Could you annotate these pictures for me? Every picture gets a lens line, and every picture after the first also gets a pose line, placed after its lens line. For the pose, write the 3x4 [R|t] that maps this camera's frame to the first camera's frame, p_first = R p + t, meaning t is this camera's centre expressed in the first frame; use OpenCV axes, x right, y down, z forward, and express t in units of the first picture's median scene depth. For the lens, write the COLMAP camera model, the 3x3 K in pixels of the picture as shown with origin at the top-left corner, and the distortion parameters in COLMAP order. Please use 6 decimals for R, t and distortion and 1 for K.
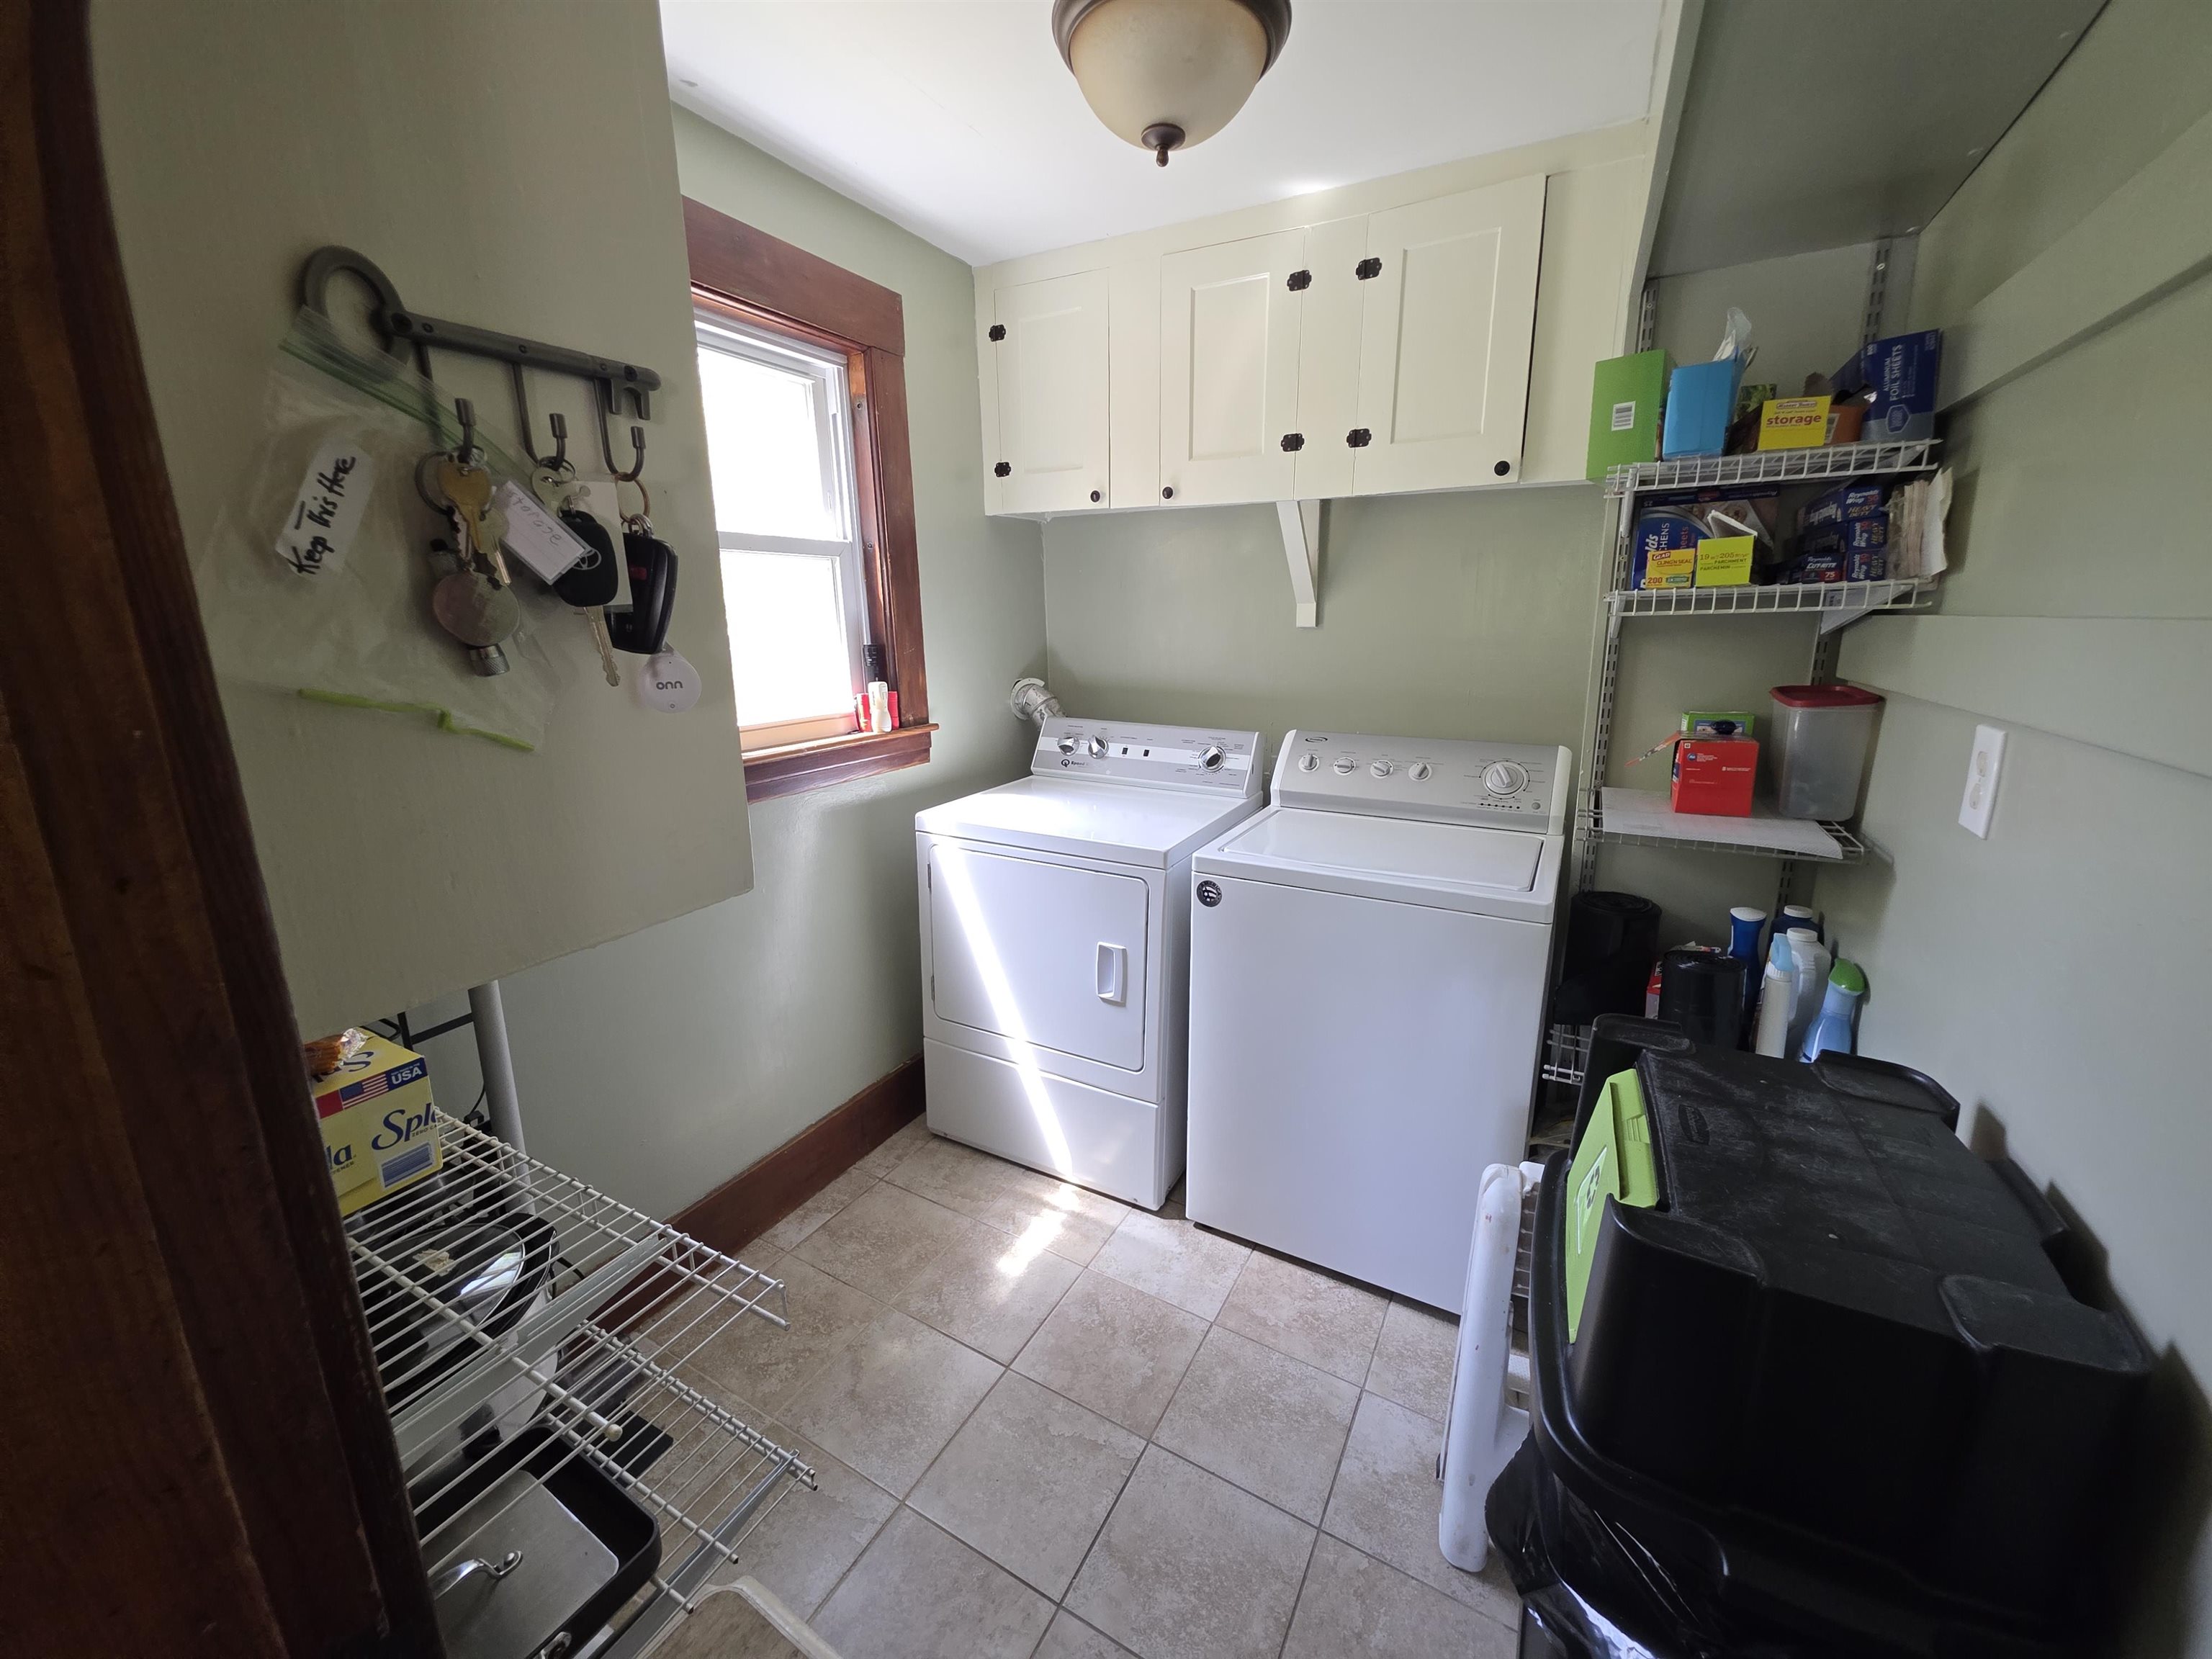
lens RADIAL K [[890.6, 0, 1072.1], [0, 890.6, 823.7], [0, 0, 1]] dist [0.004217, -0.000341]
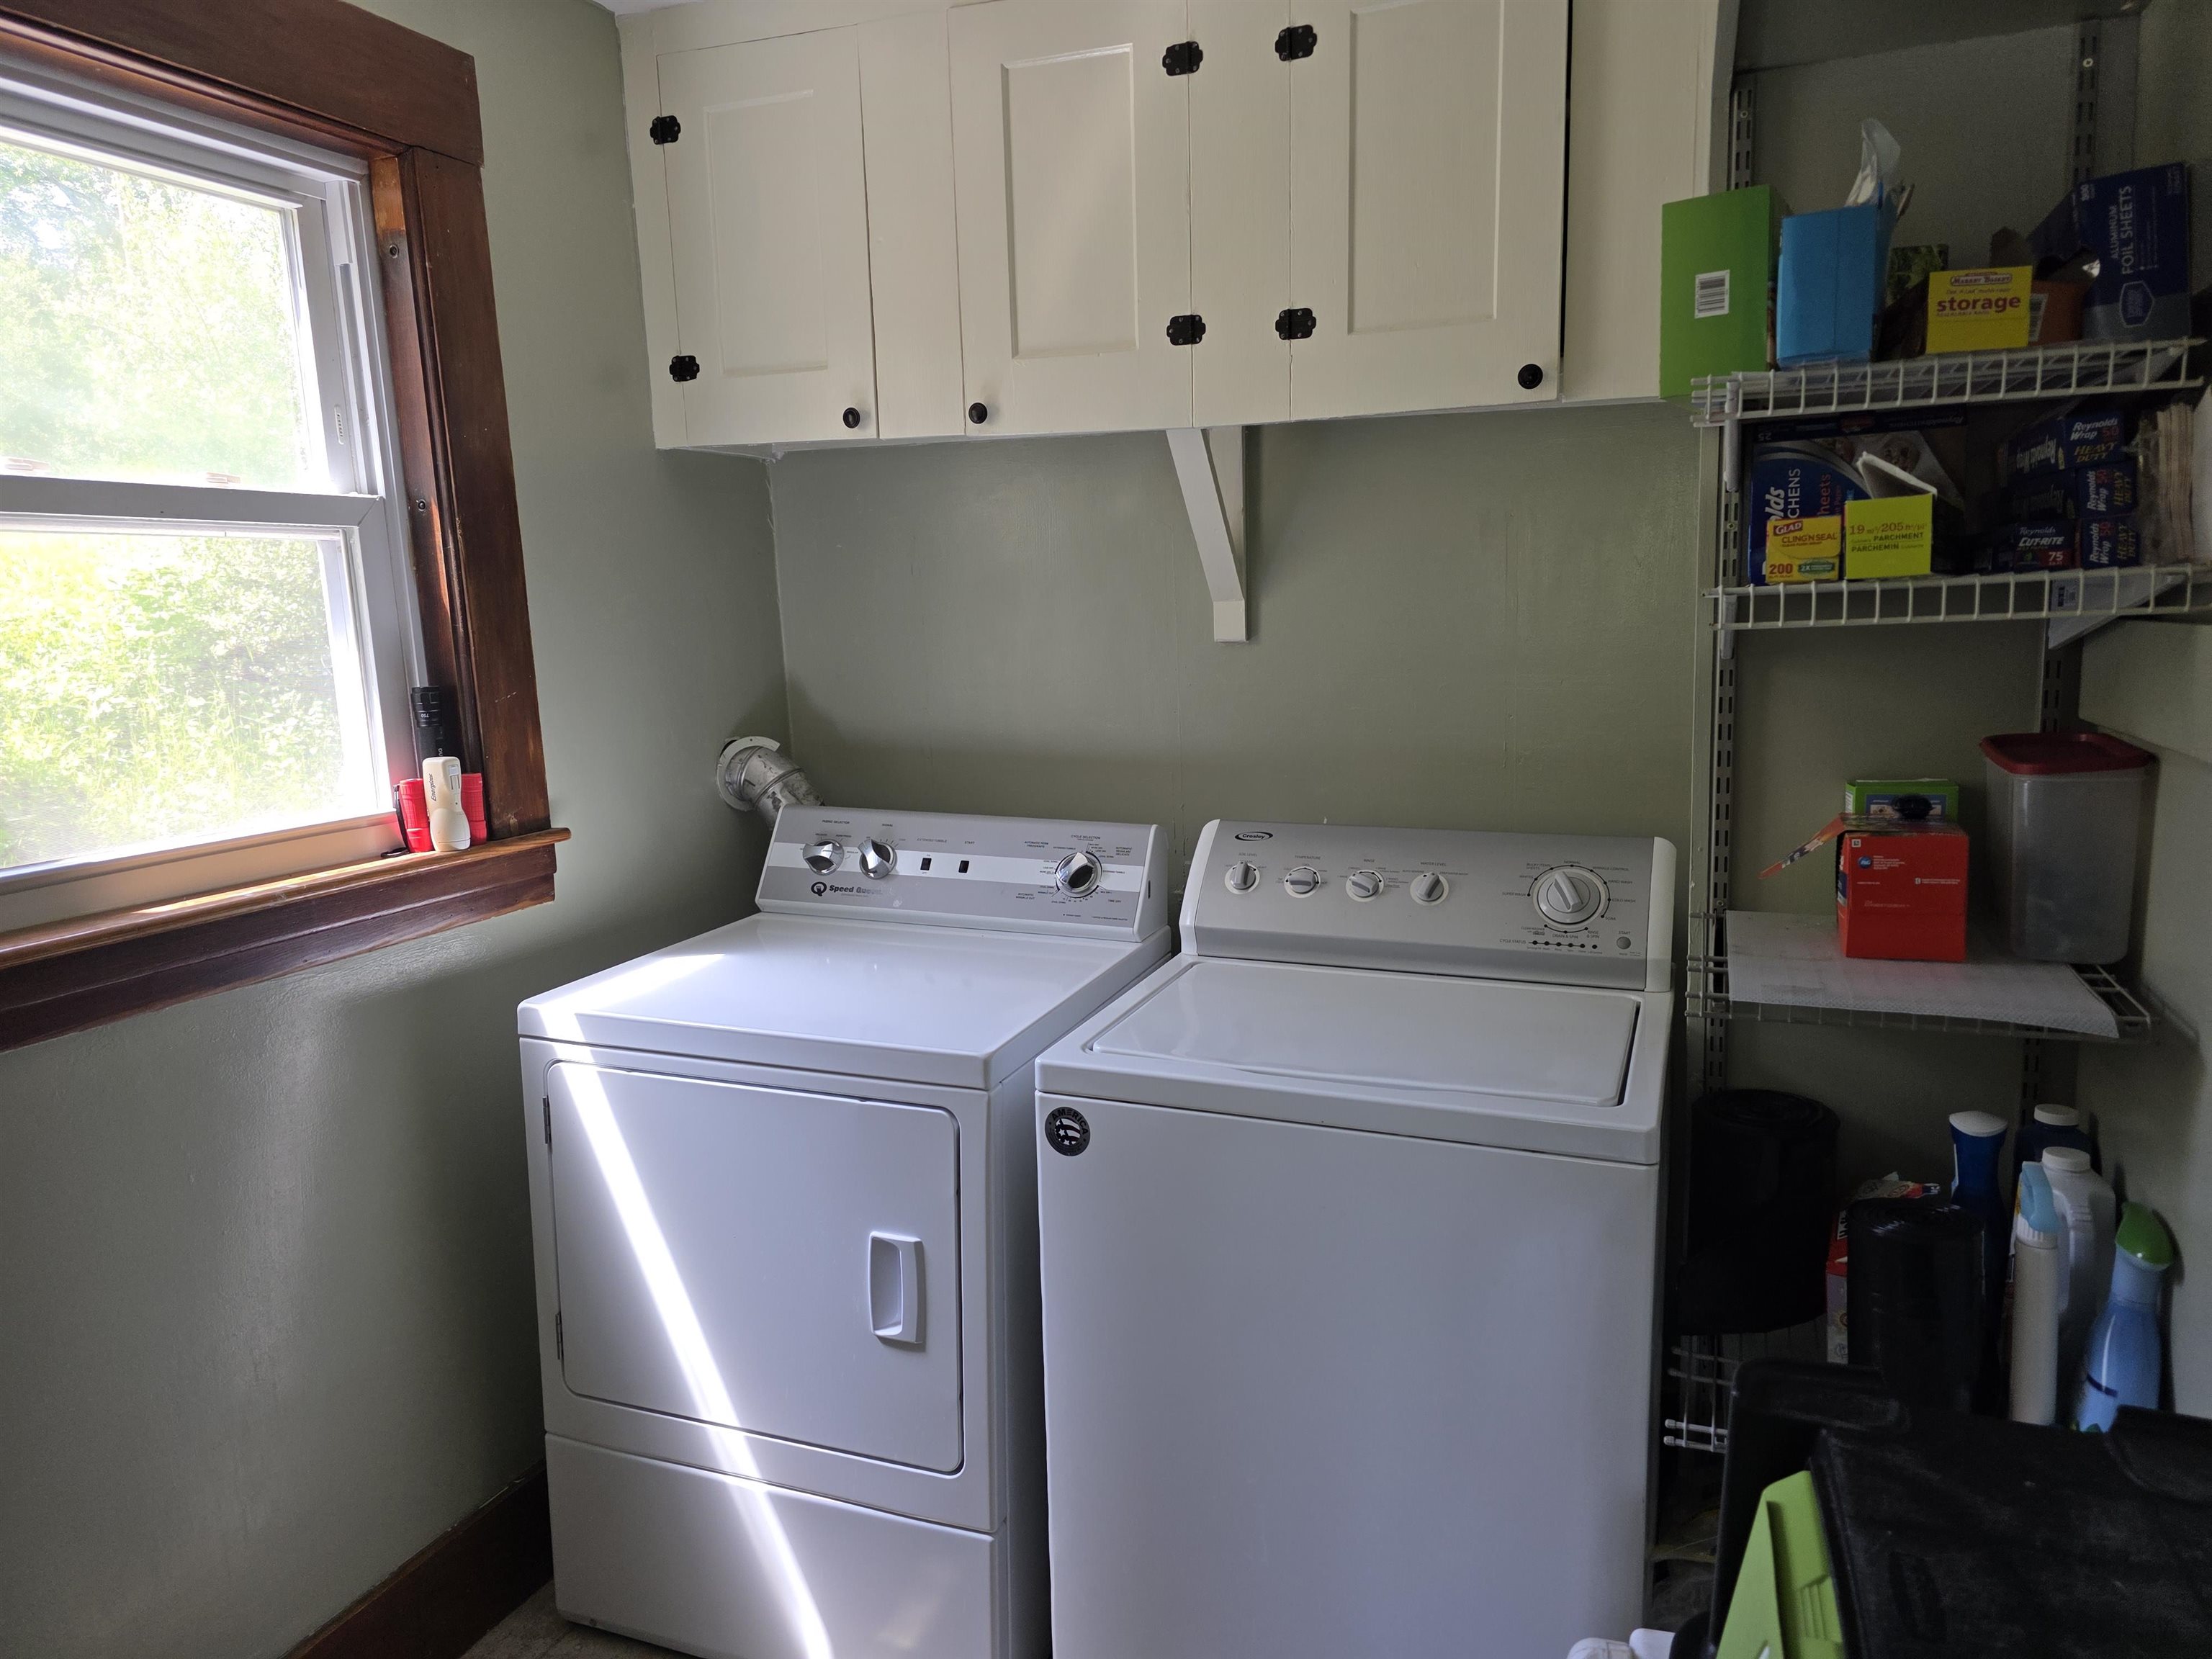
lens RADIAL K [[1479.2, 0, 1111.7], [0, 1479.2, 825.6], [0, 0, 1]] dist [0.044127, -0.028279]
pose [[0.990909, -0.032529, 0.130542, 0.066671], [0.042137, 0.996548, -0.071528, -0.041636], [-0.127765, 0.076378, 0.988859, 0.079488]]
